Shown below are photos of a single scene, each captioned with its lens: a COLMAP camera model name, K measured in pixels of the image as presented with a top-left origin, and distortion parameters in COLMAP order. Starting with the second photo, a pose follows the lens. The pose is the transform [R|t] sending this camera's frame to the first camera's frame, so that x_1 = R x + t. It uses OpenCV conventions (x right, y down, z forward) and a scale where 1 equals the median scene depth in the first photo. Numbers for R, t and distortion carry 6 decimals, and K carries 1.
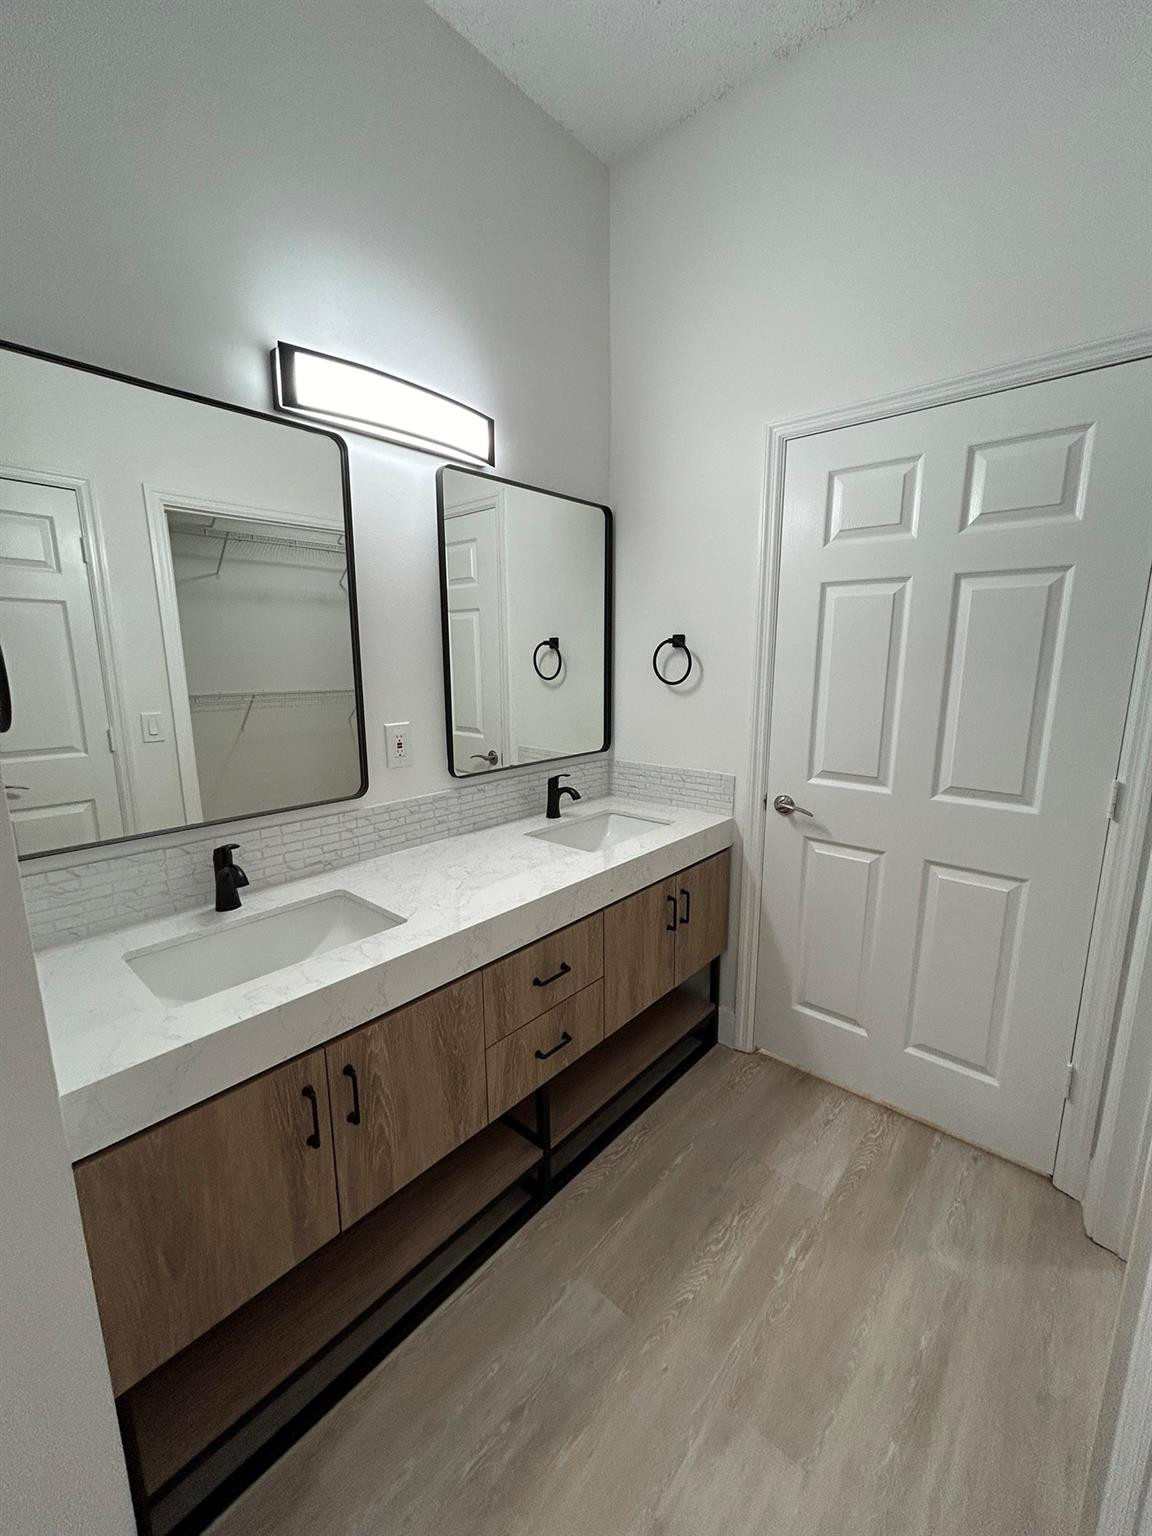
lens RADIAL K [[612.7, 0, 576.0], [0, 612.7, 768.0], [0, 0, 1]] dist [-0.001045, 0.000113]
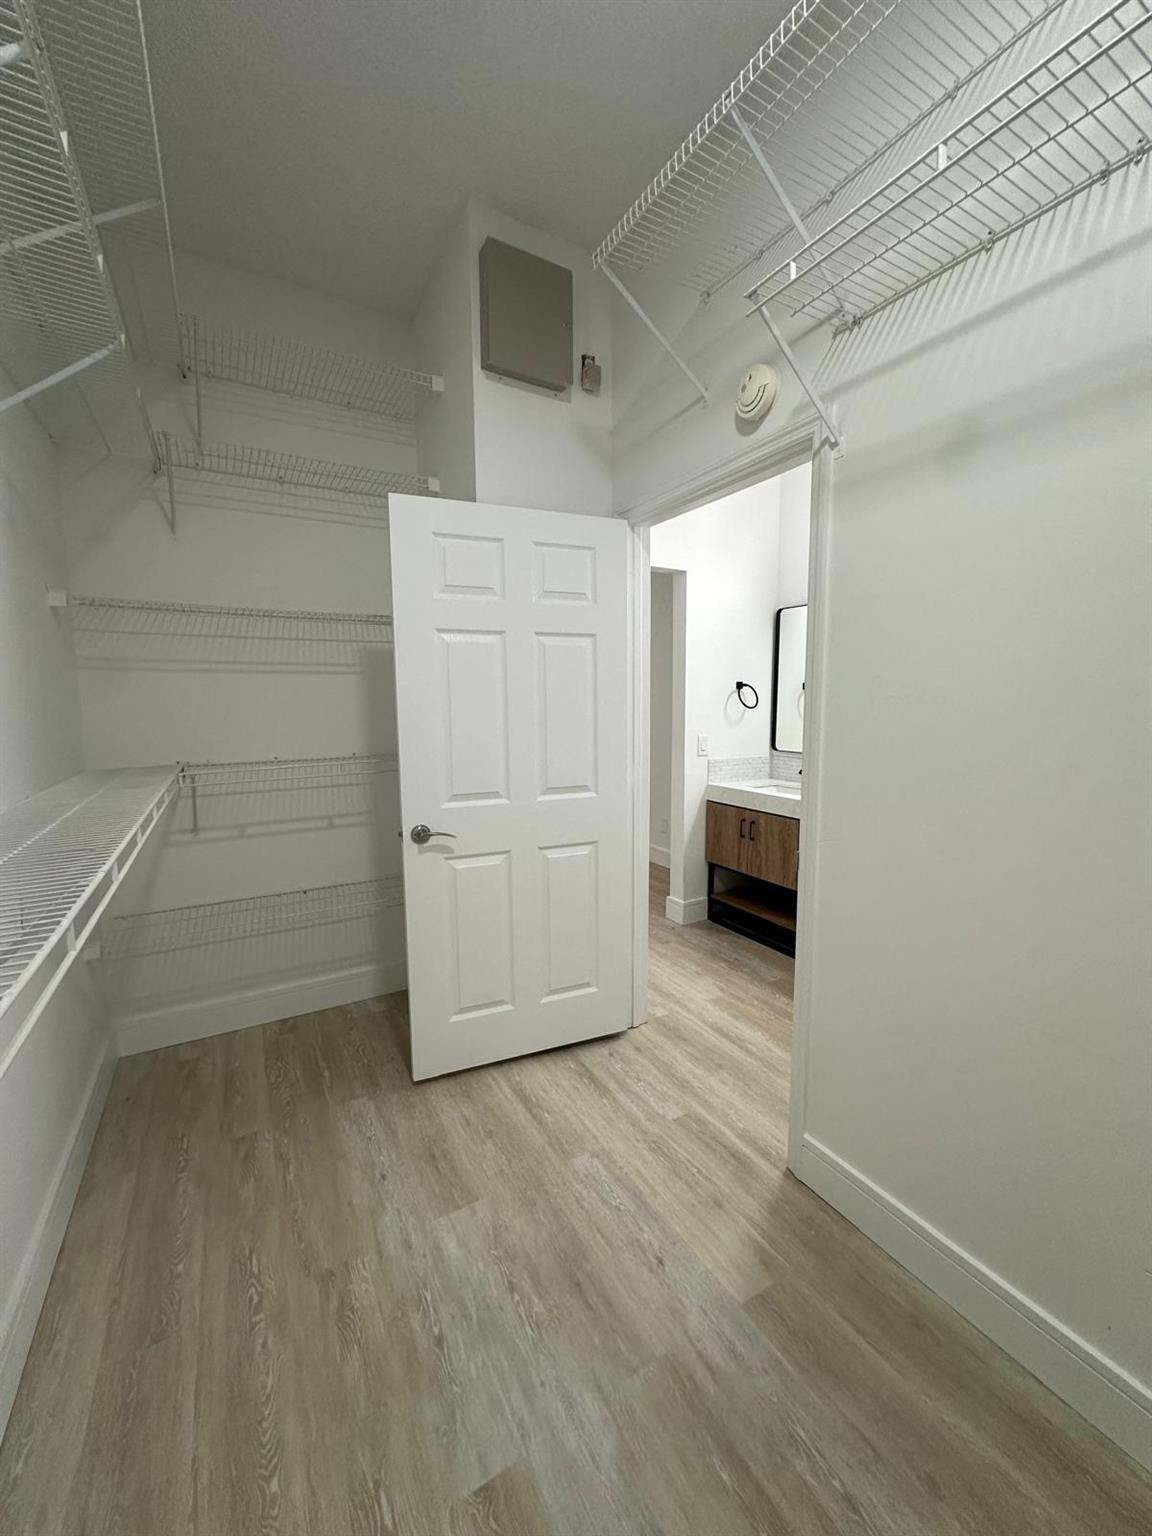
lens RADIAL K [[612.7, 0, 576.0], [0, 612.7, 768.0], [0, 0, 1]] dist [-0.001045, 0.000113]
pose [[-0.324575, 0.107491, -0.939732, 2.638725], [-0.164853, 0.971886, 0.168107, -0.141412], [0.931383, 0.209481, -0.297730, 0.954553]]
